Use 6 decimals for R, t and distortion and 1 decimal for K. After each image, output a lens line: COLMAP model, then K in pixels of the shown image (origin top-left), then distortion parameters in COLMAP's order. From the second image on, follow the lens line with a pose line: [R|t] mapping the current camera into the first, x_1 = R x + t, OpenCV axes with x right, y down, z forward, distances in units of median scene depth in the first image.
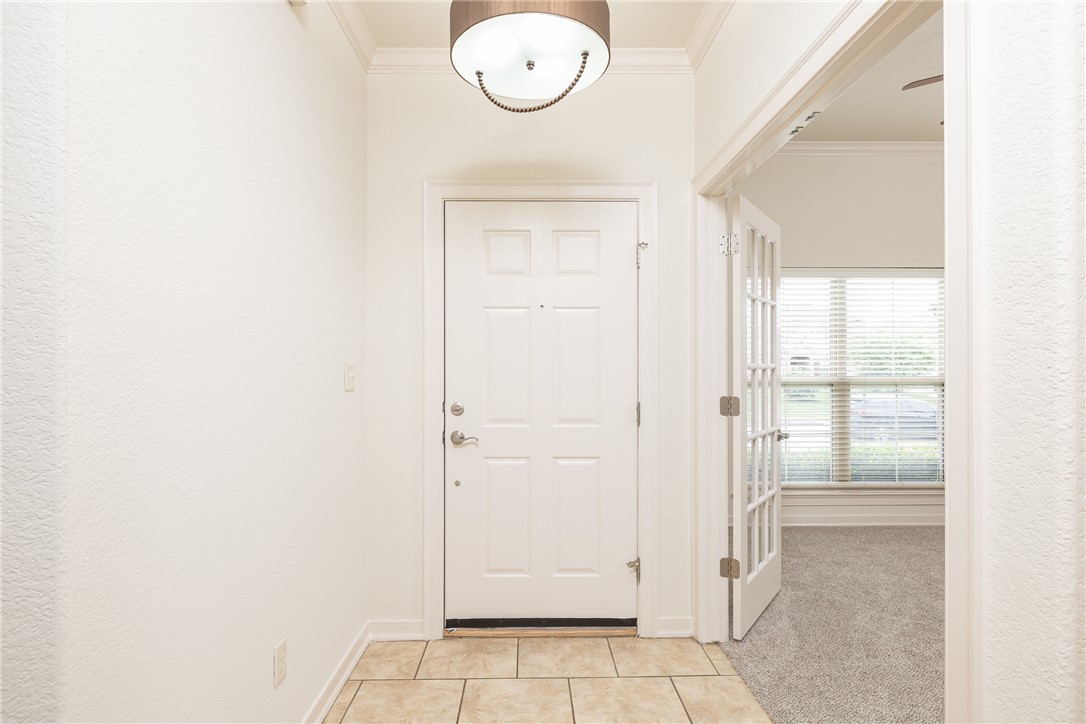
lens RADIAL K [[573.6, 0, 533.1], [0, 573.6, 366.3], [0, 0, 1]] dist [0.013717, 0.000412]
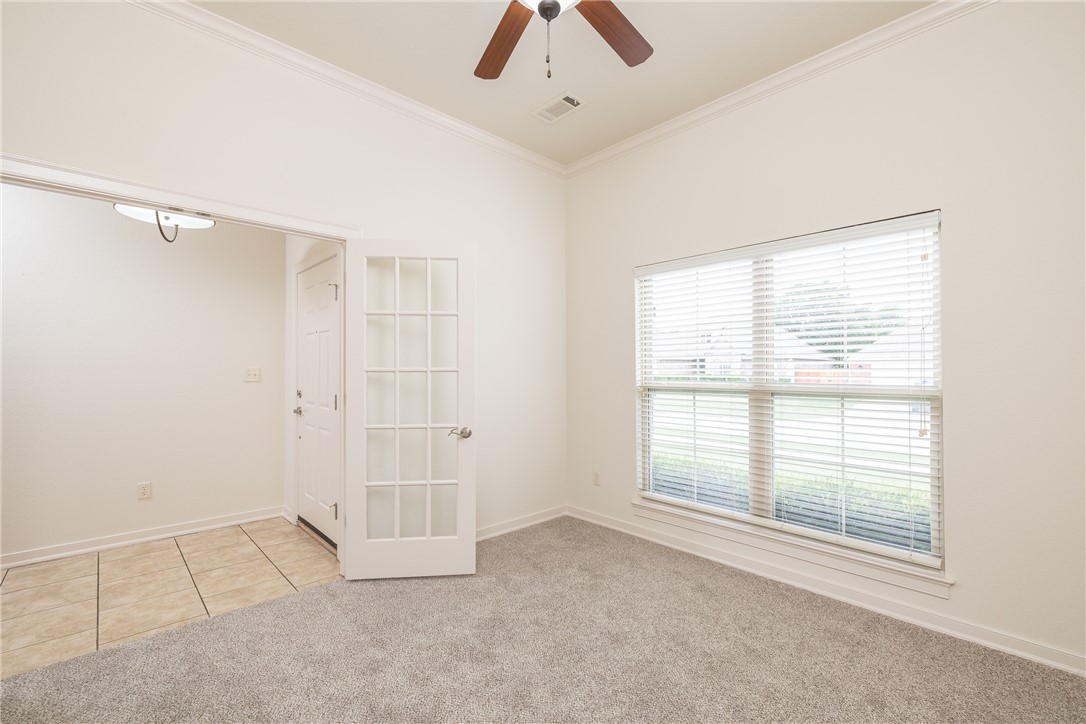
lens RADIAL K [[470.2, 0, 544.1], [0, 470.2, 372.5], [0, 0, 1]] dist [0.001484, 0.000907]
pose [[0.667376, 0.003645, -0.744712, 0.817449], [-0.004619, 0.999989, 0.000756, 0.004139], [0.744707, 0.002935, 0.667385, 0.354465]]
